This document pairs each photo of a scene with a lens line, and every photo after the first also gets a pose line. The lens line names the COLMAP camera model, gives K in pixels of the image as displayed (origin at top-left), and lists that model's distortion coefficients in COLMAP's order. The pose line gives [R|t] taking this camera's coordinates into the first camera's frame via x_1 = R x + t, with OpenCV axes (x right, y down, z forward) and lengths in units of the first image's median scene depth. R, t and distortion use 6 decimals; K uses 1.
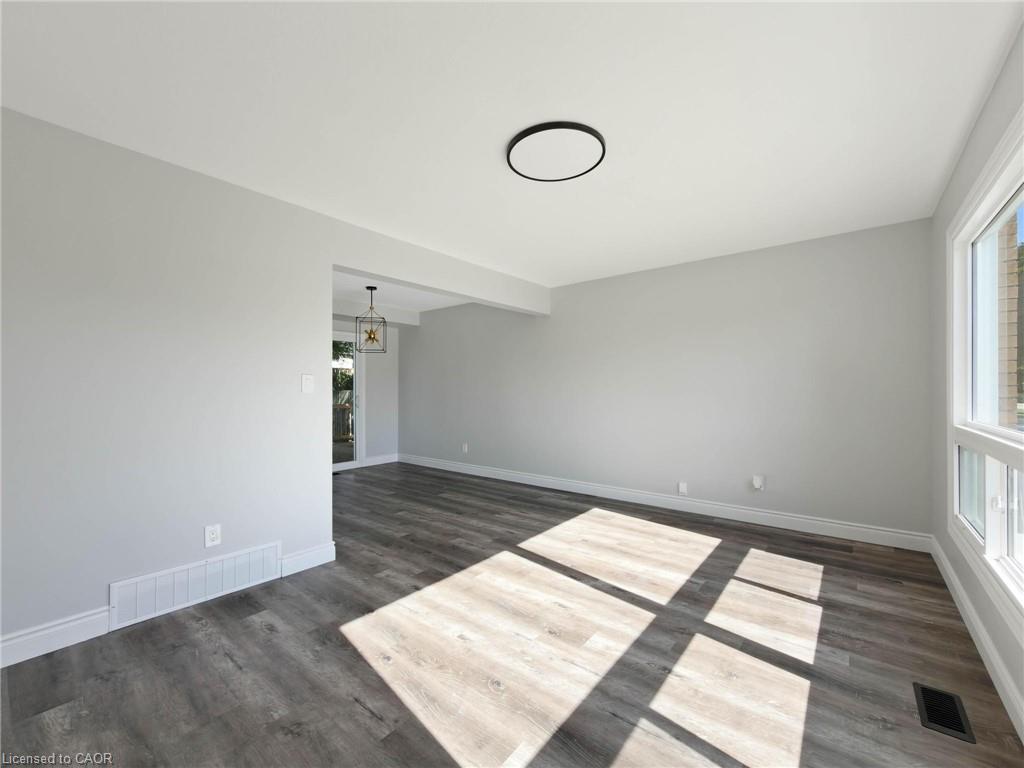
lens RADIAL K [[417.2, 0, 512.4], [0, 417.2, 391.9], [0, 0, 1]] dist [0.000798, -0.000412]
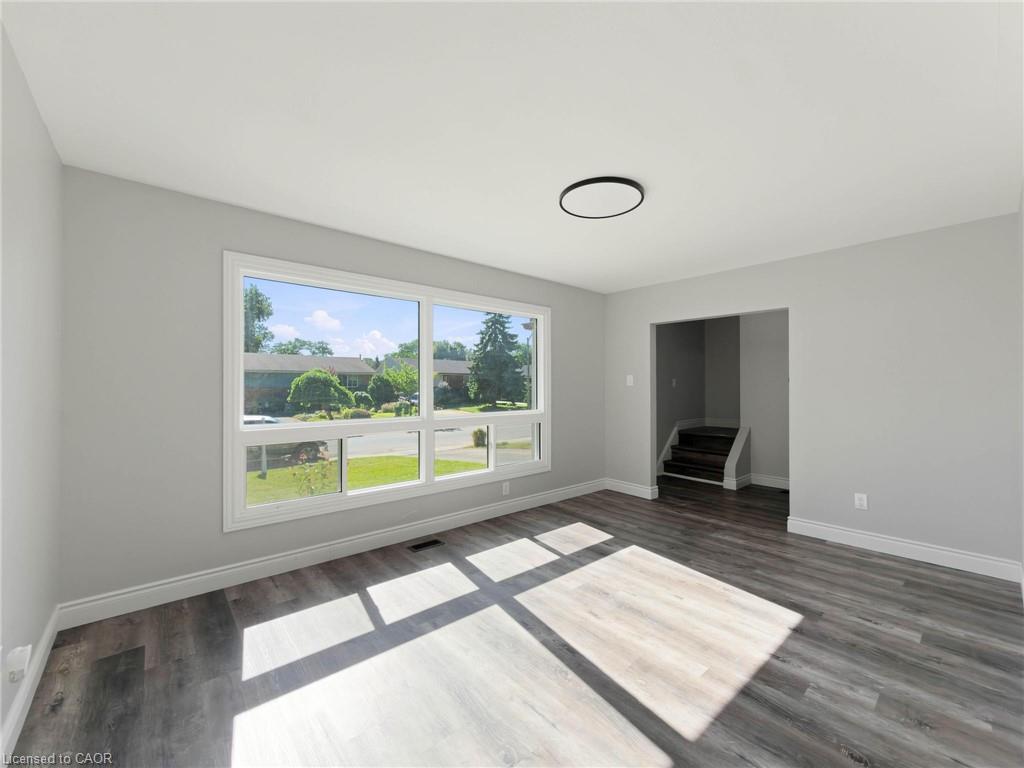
lens RADIAL K [[417.2, 0, 511.2], [0, 417.2, 380.6], [0, 0, 1]] dist [0.000798, -0.000412]
pose [[-0.983662, 0.005159, 0.179952, 0.119069], [0.003129, 0.999928, -0.011565, -0.042965], [-0.179998, -0.010813, -0.983607, 1.882472]]
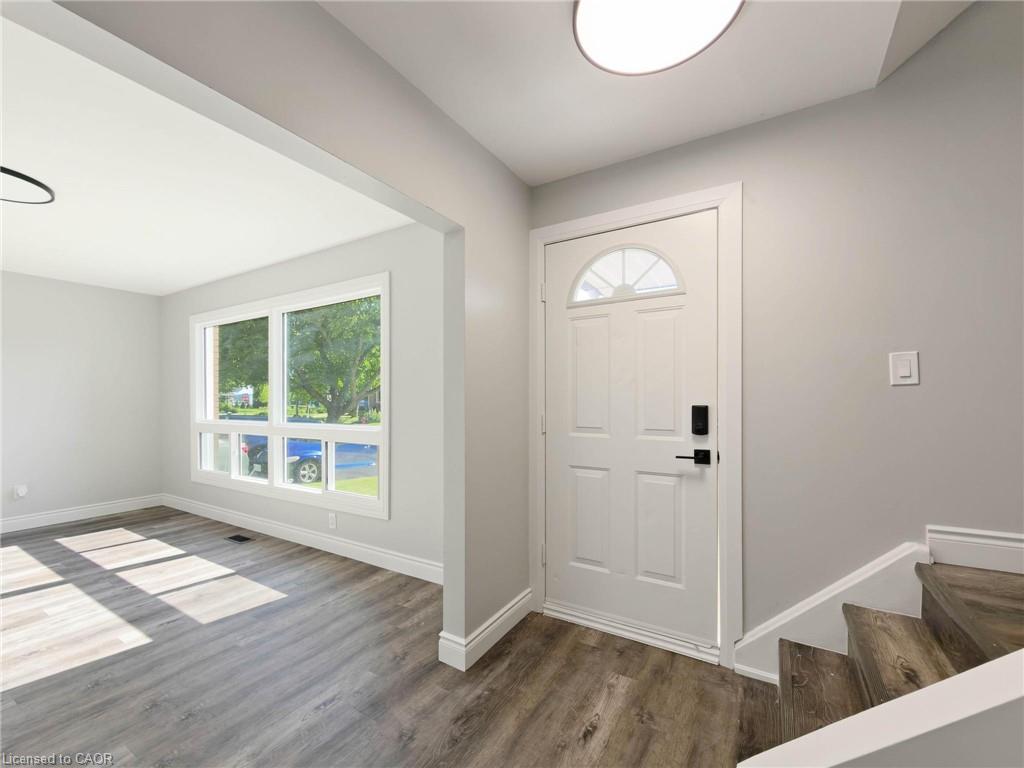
lens RADIAL K [[417.2, 0, 514.1], [0, 417.2, 410.4], [0, 0, 1]] dist [0.000798, -0.000412]
pose [[-0.145750, -0.019941, 0.989120, -0.948071], [0.000887, 0.999794, 0.020287, -0.010594], [-0.989321, 0.003834, -0.145702, -0.125744]]
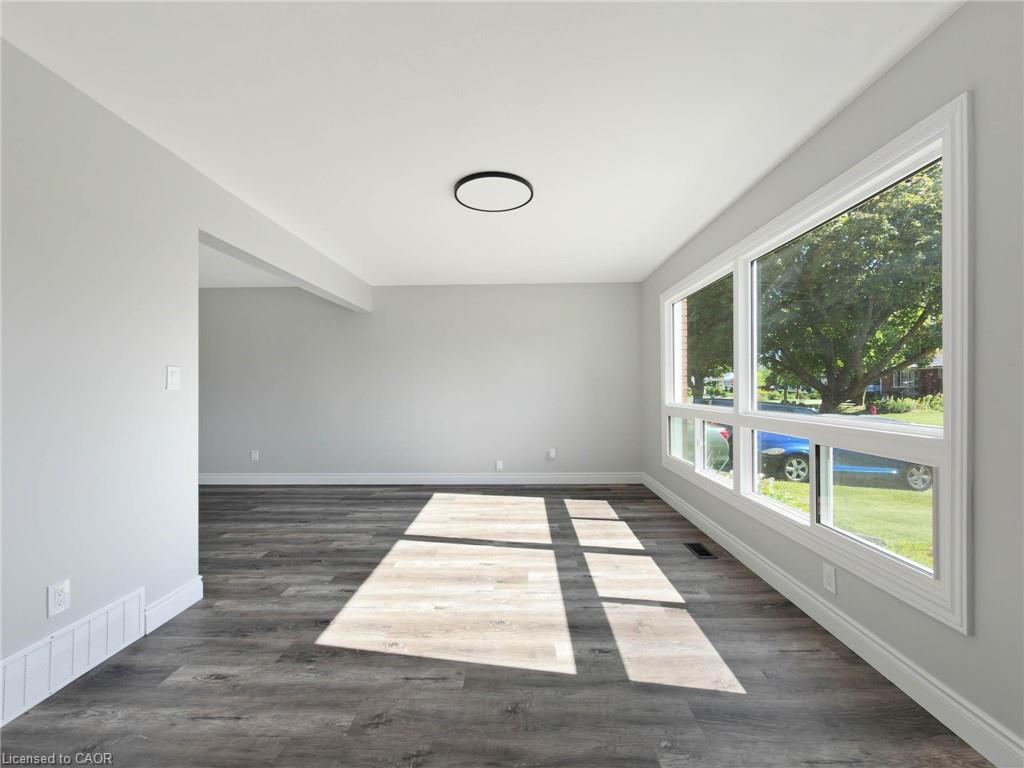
lens RADIAL K [[417.2, 0, 515.0], [0, 417.2, 381.3], [0, 0, 1]] dist [0.000798, -0.000412]
pose [[0.788926, 0.006263, 0.614456, -0.523592], [0.004193, 0.999870, -0.015576, 0.000164], [-0.614474, 0.014864, 0.788797, -0.011238]]
